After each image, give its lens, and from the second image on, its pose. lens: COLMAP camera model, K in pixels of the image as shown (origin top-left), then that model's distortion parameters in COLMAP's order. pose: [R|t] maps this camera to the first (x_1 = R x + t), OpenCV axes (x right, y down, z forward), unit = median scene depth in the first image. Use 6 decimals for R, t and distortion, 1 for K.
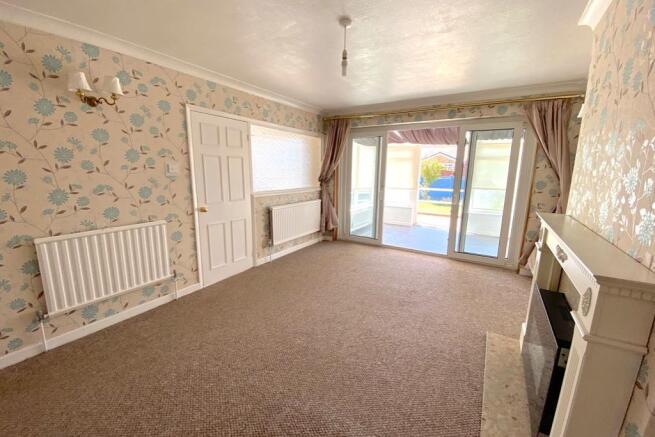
lens RADIAL K [[265.3, 0, 328.9], [0, 265.3, 217.3], [0, 0, 1]] dist [0.028863, -0.028048]
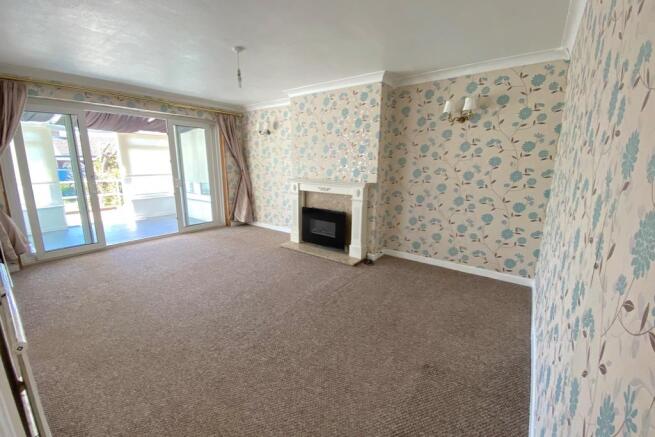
lens RADIAL K [[265.3, 0, 328.9], [0, 265.3, 217.3], [0, 0, 1]] dist [0.028863, -0.028048]
pose [[0.076049, -0.209686, 0.974807, -0.689910], [0.170894, 0.965913, 0.194440, -0.038002], [-0.982350, 0.151802, 0.109291, 0.249732]]
